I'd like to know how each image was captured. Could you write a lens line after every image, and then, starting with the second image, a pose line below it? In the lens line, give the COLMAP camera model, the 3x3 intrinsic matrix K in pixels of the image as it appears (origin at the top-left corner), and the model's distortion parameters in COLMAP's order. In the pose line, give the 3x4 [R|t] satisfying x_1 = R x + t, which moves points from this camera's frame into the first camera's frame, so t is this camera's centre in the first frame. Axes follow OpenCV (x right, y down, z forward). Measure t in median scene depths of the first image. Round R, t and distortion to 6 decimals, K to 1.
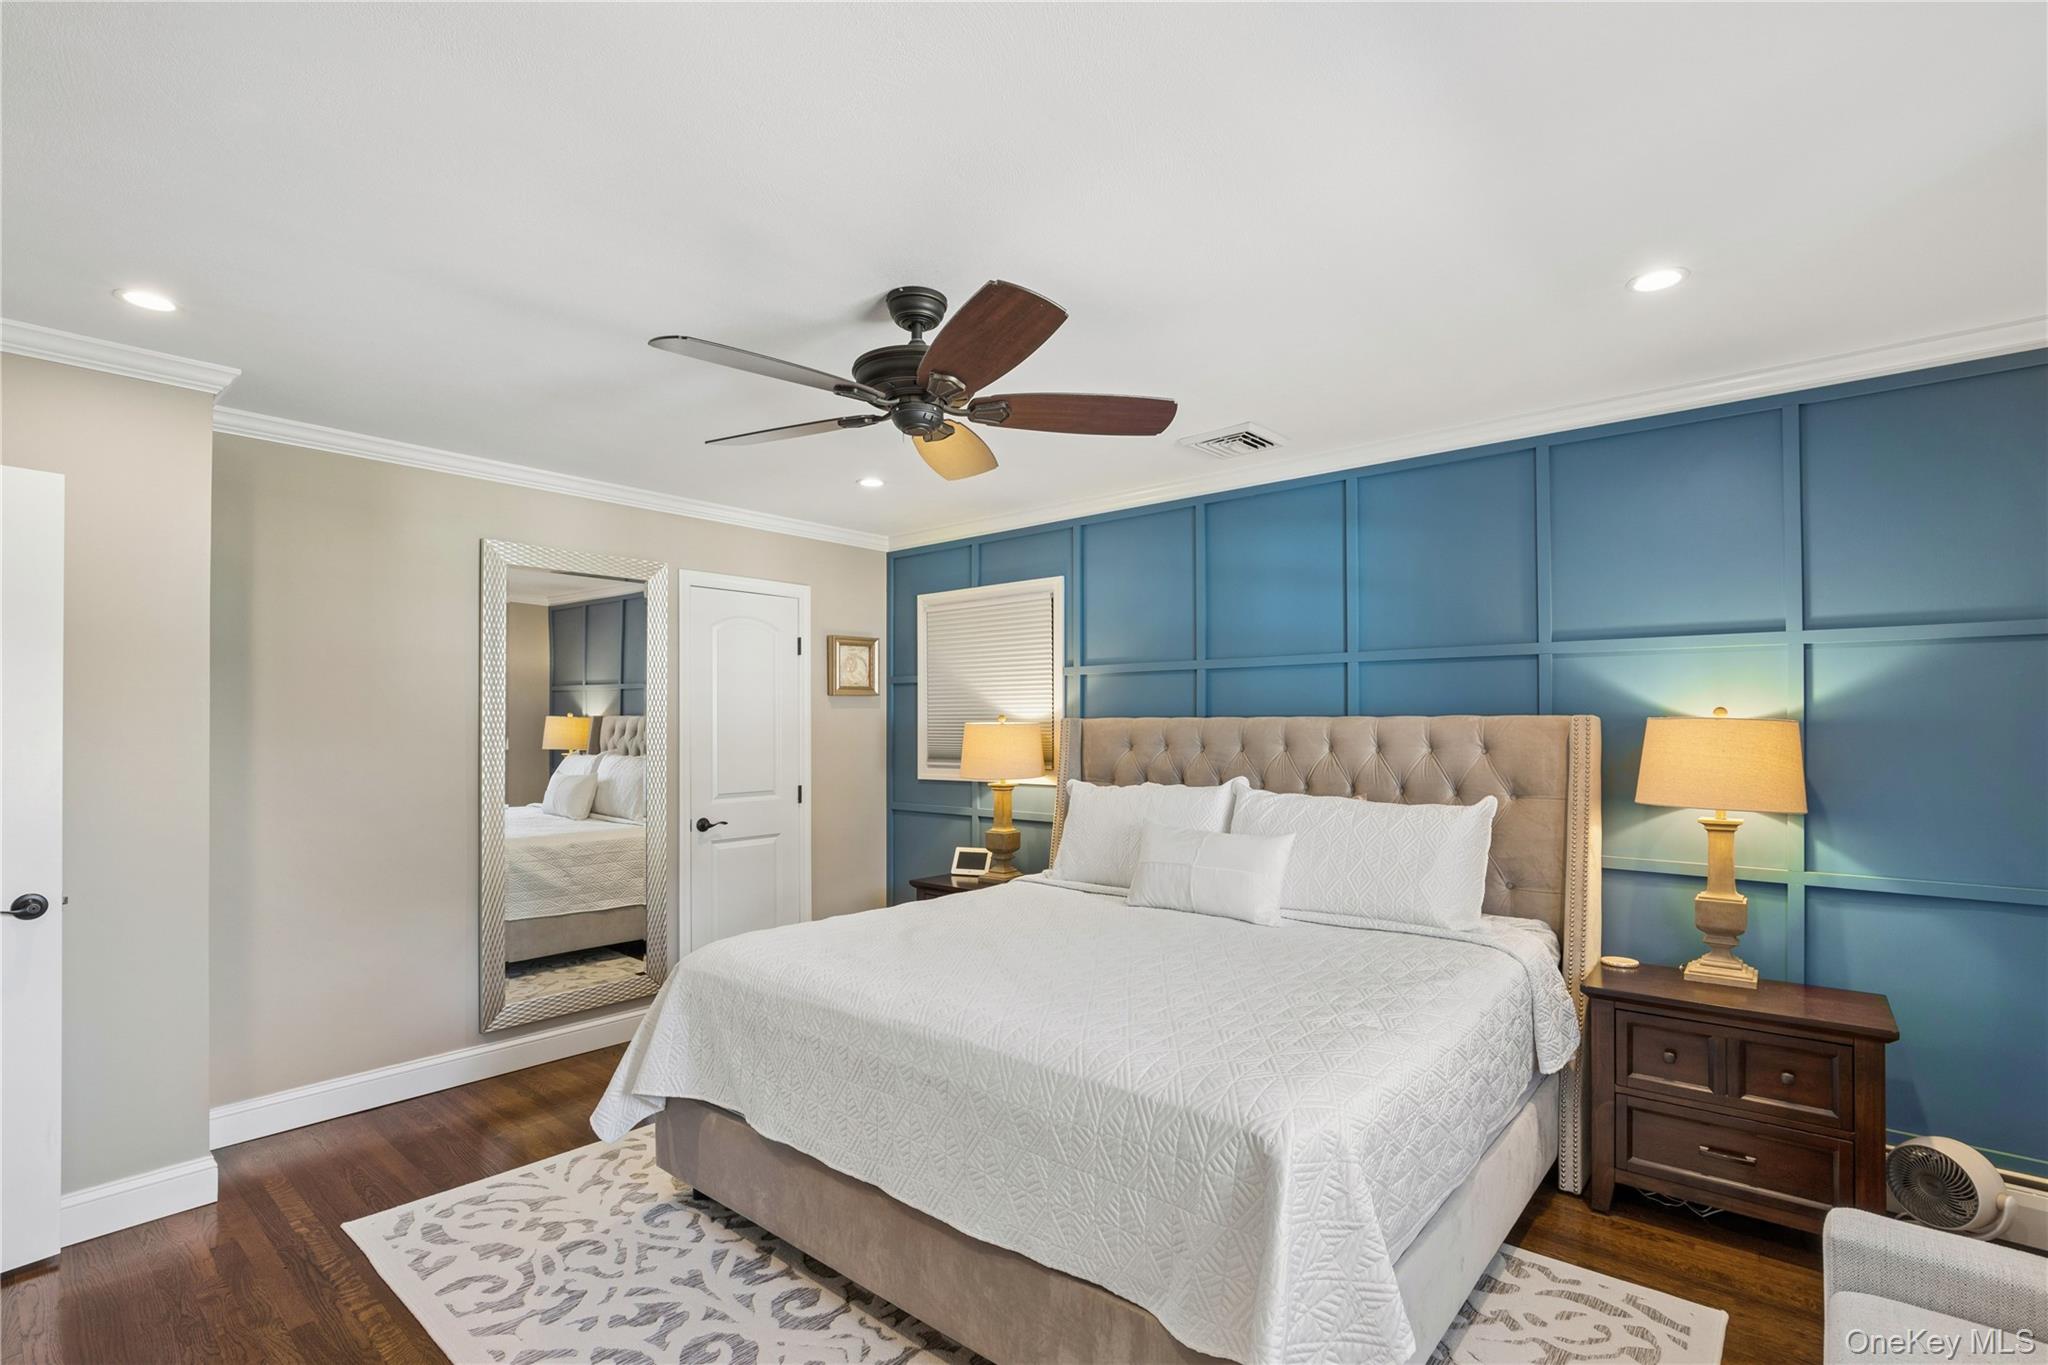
lens RADIAL K [[949.6, 0, 970.0], [0, 949.6, 685.0], [0, 0, 1]] dist [0.189946, -0.000091]
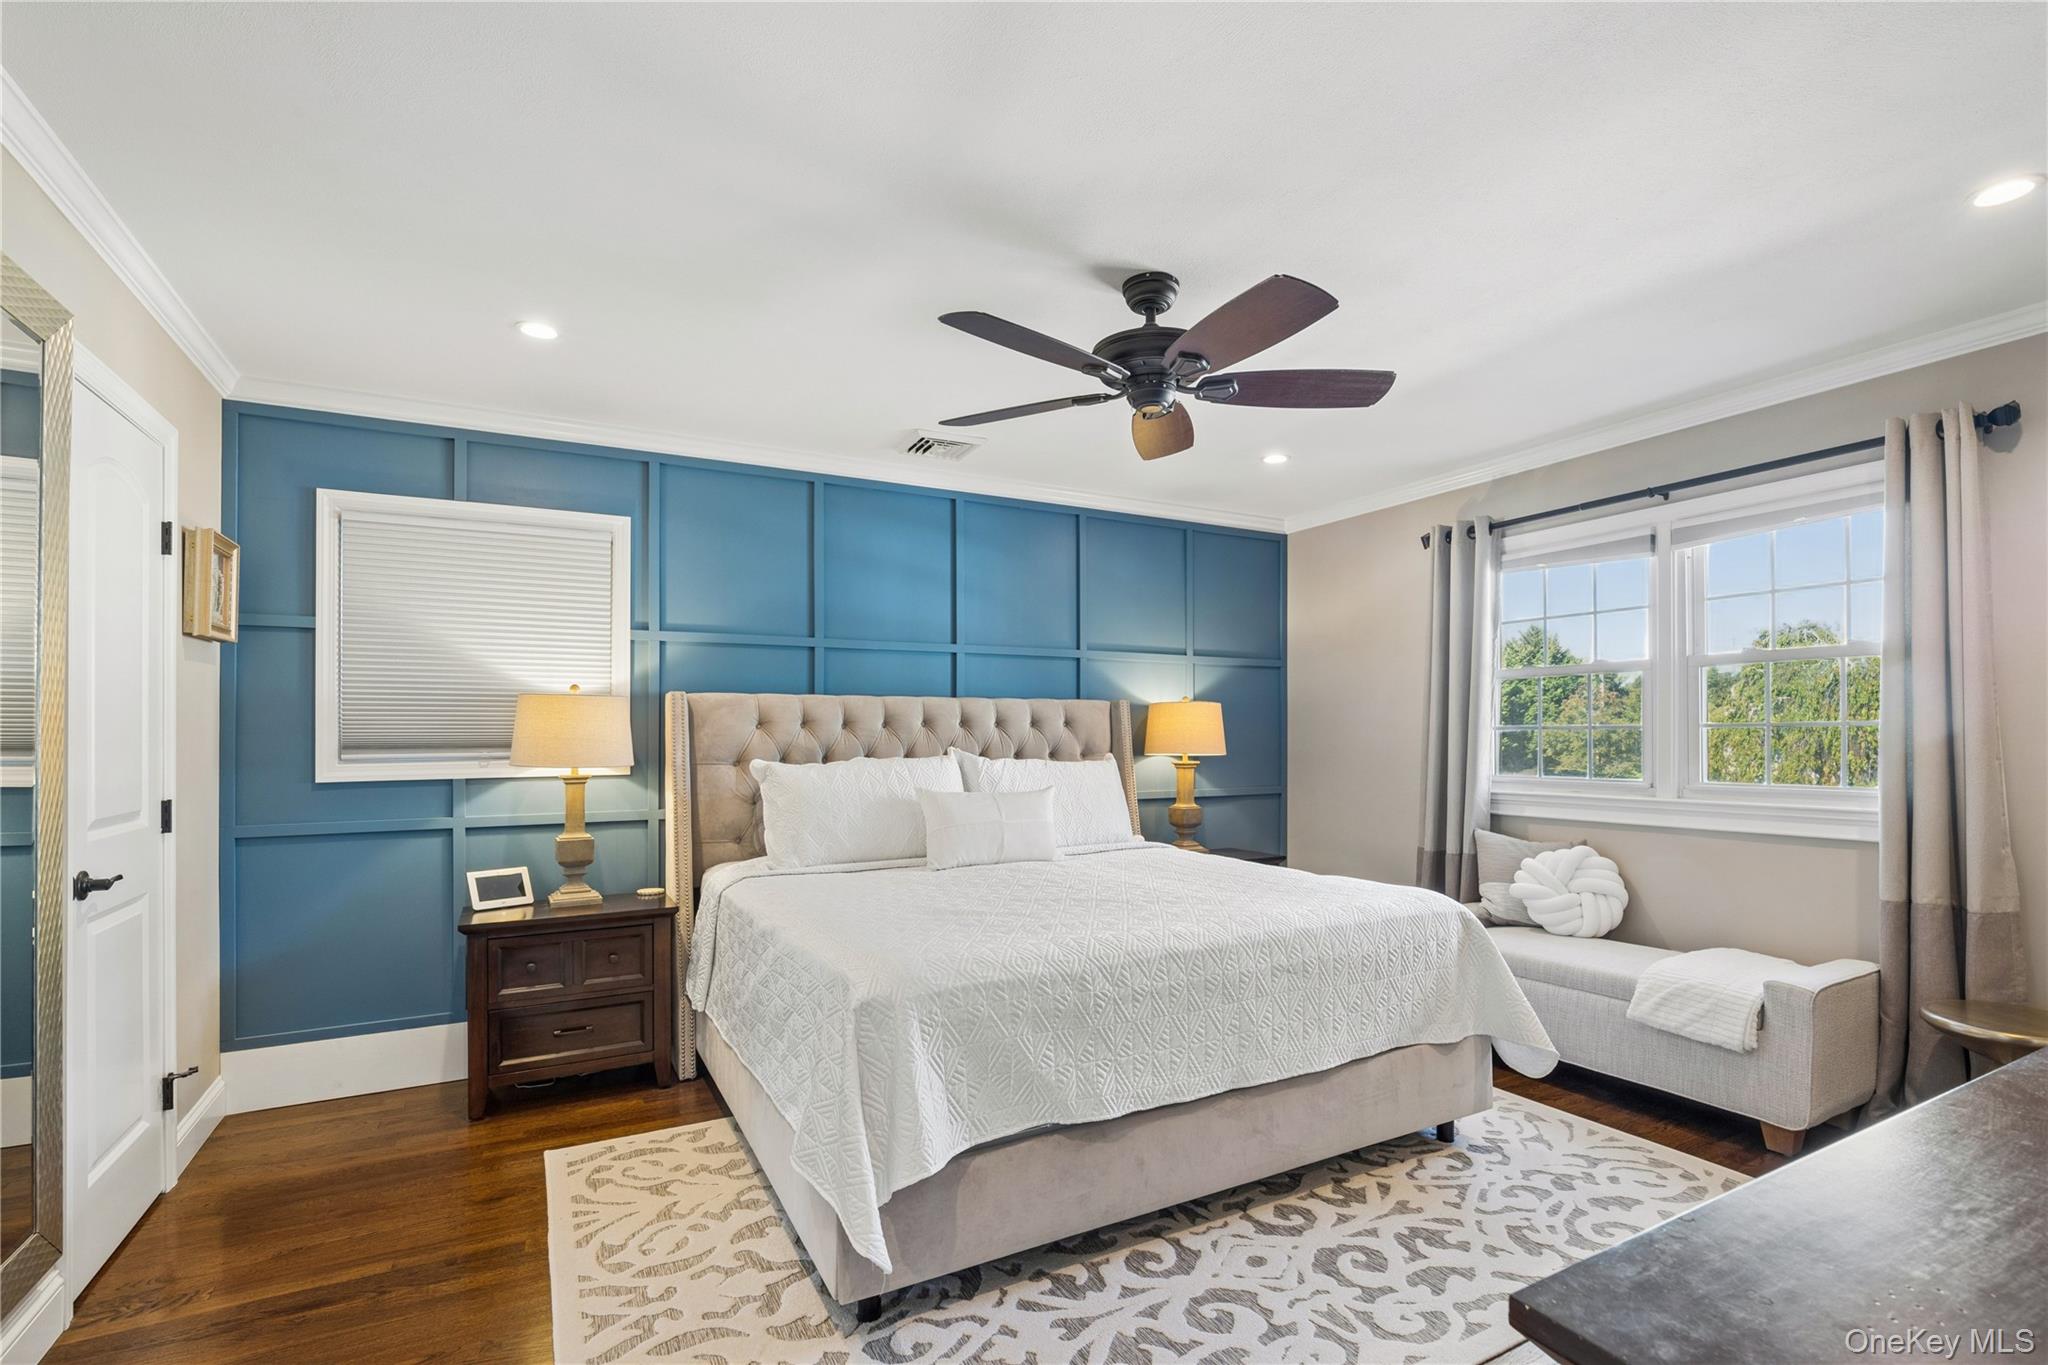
lens RADIAL K [[947.9, 0, 1021.3], [0, 947.9, 700.1], [0, 0, 1]] dist [-0.000107, -0.000078]
pose [[0.337500, 0.012522, 0.941242, -0.556000], [-0.050982, 0.998687, 0.004994, 0.020845], [-0.939944, -0.049672, 0.337696, 0.412694]]
